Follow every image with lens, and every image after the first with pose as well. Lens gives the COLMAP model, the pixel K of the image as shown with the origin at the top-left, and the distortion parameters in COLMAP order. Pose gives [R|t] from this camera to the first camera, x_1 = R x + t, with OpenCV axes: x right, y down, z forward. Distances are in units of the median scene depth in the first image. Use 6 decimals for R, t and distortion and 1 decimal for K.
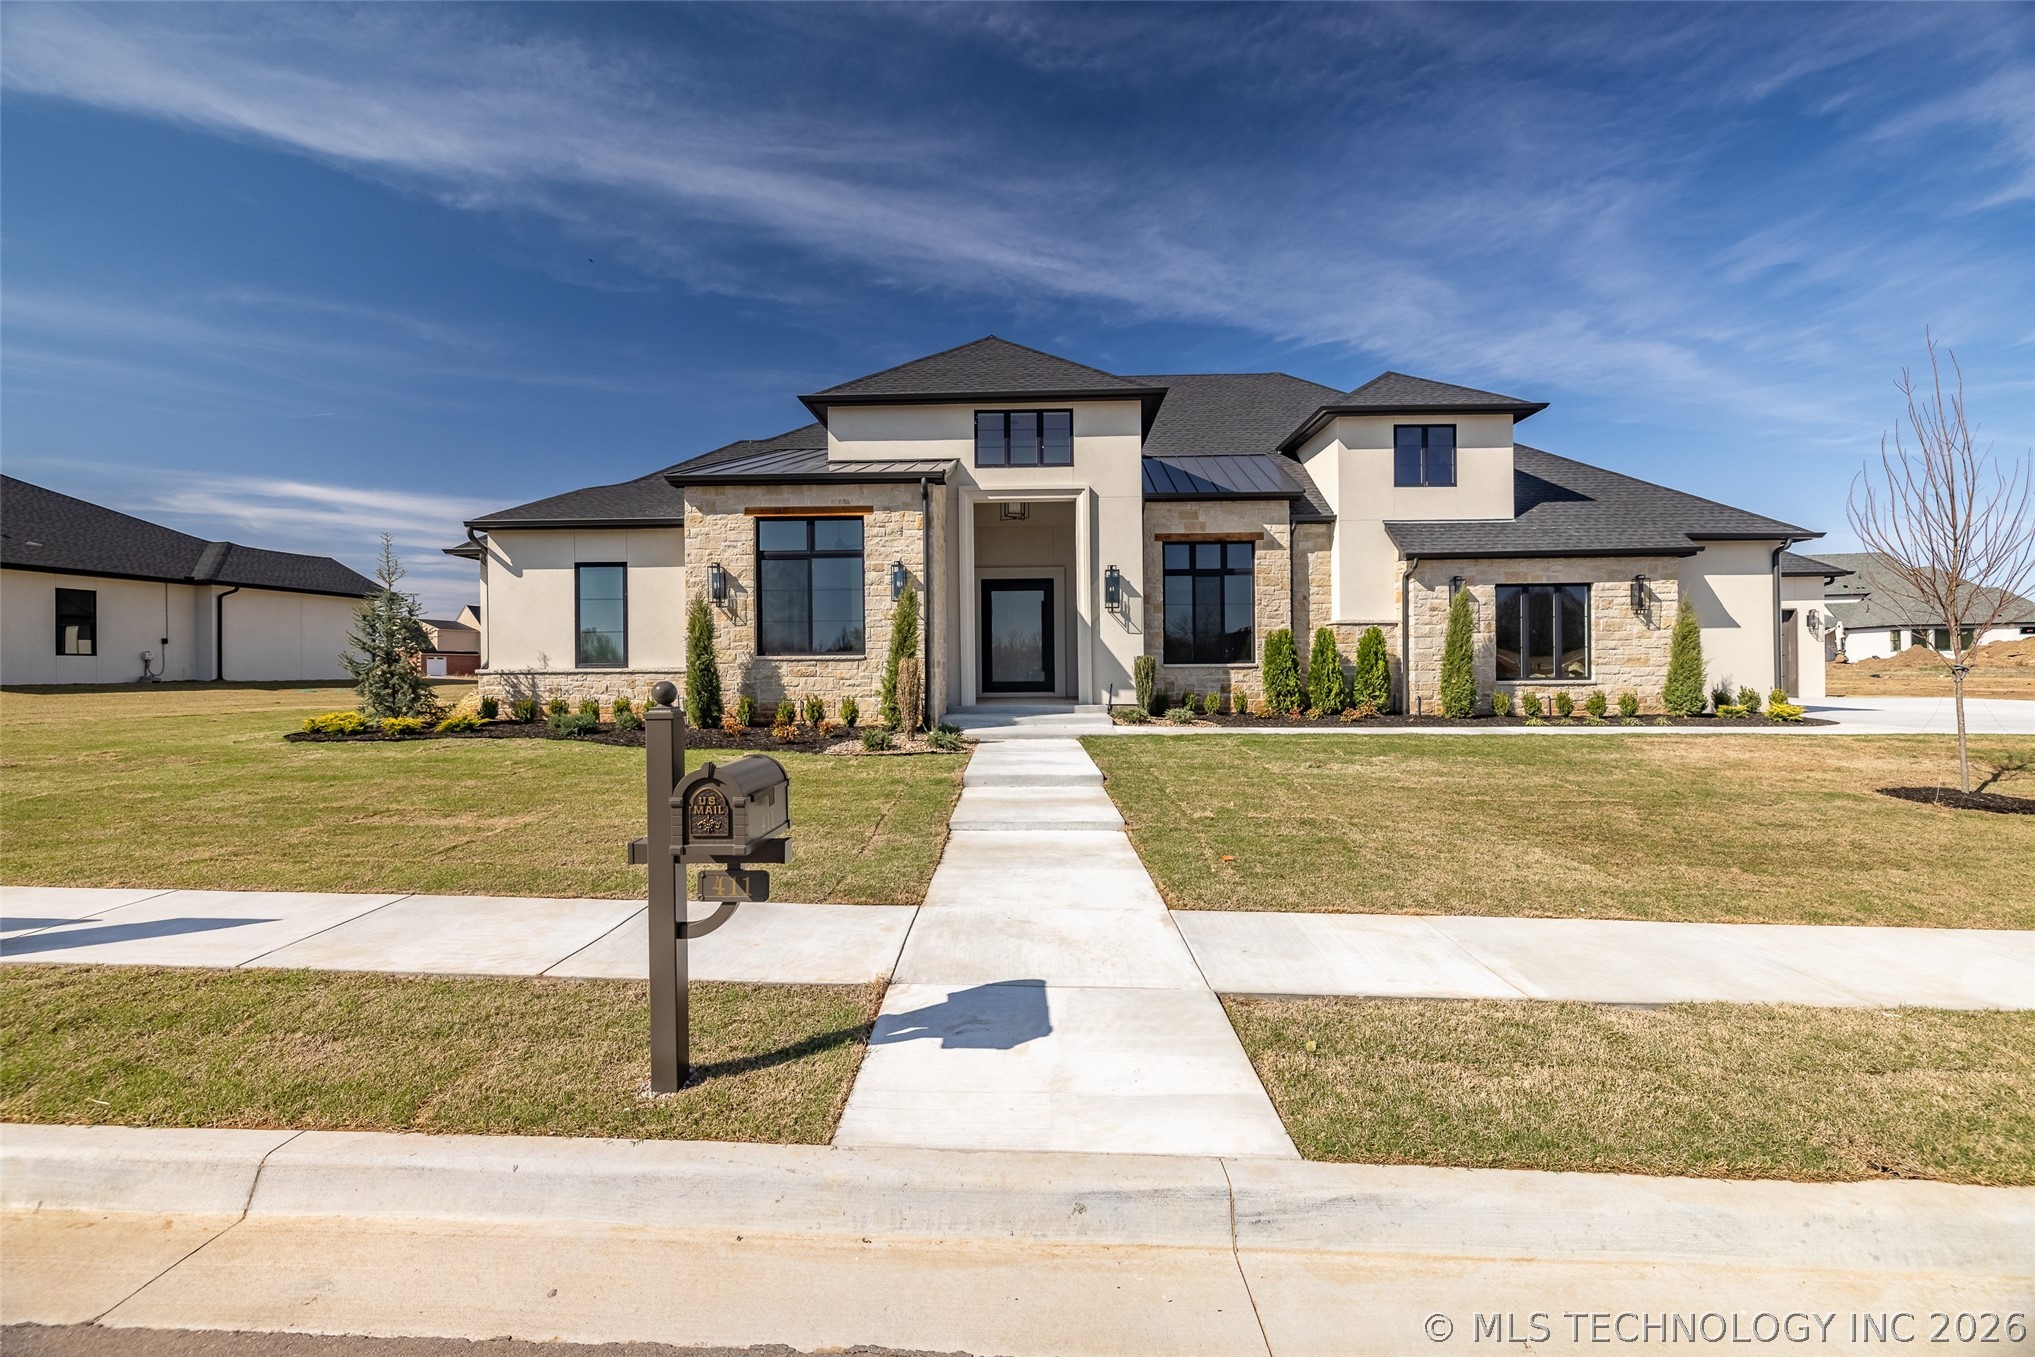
lens RADIAL K [[876.9, 0, 1014.0], [0, 876.9, 666.6], [0, 0, 1]] dist [-0.003314, -0.000265]
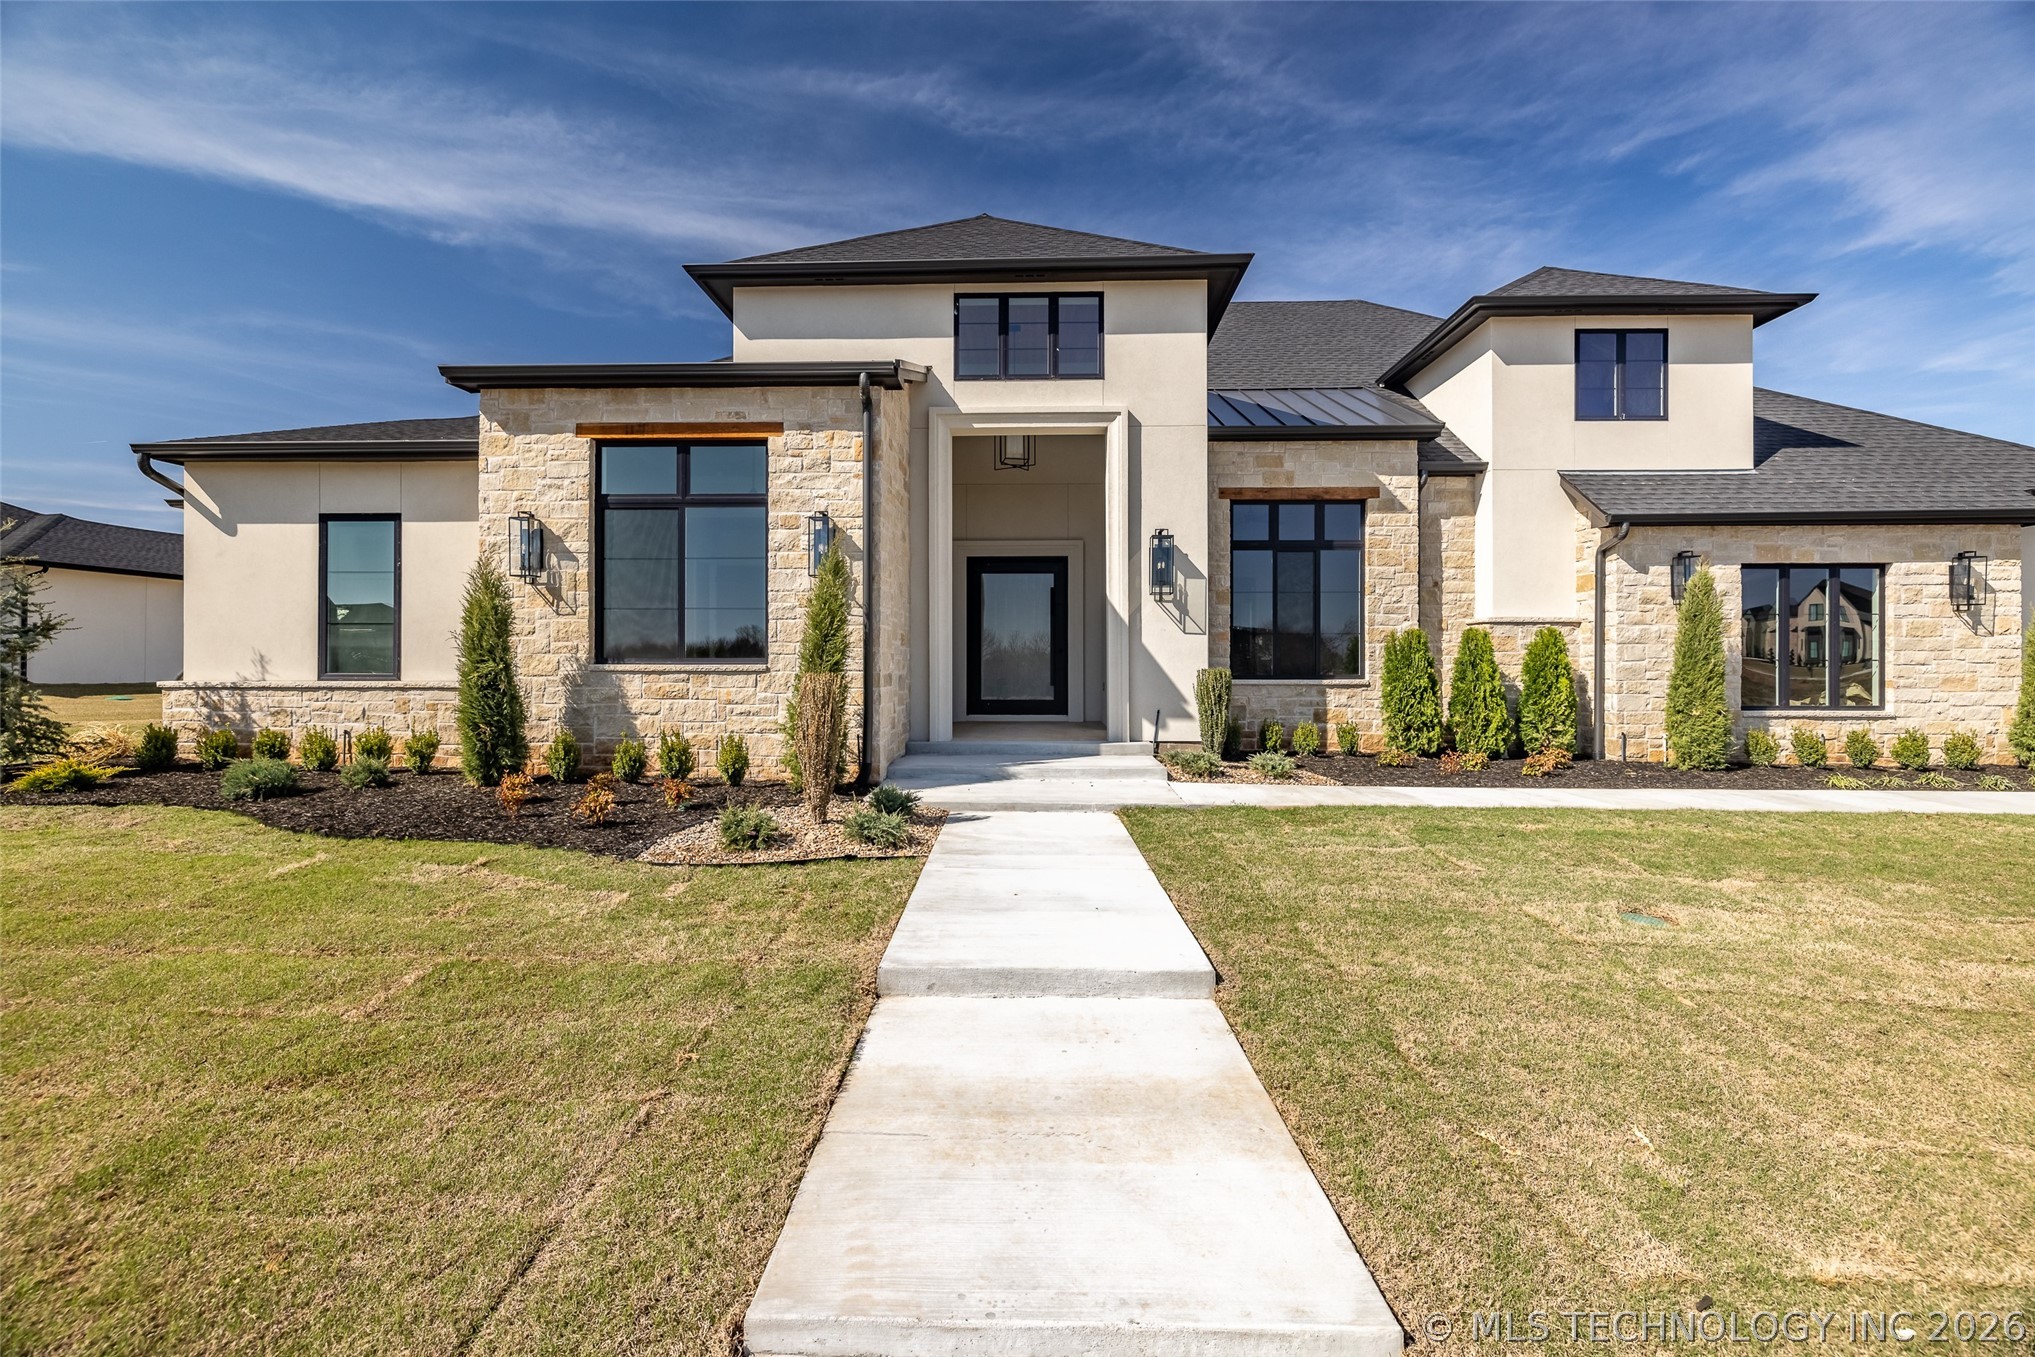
lens RADIAL K [[876.9, 0, 1012.1], [0, 876.9, 682.3], [0, 0, 1]] dist [-0.003314, -0.000265]
pose [[0.999946, 0.009570, -0.004073, 0.004124], [-0.009506, 0.999833, 0.015598, -0.010231], [0.004221, -0.015559, 0.999870, 0.341139]]
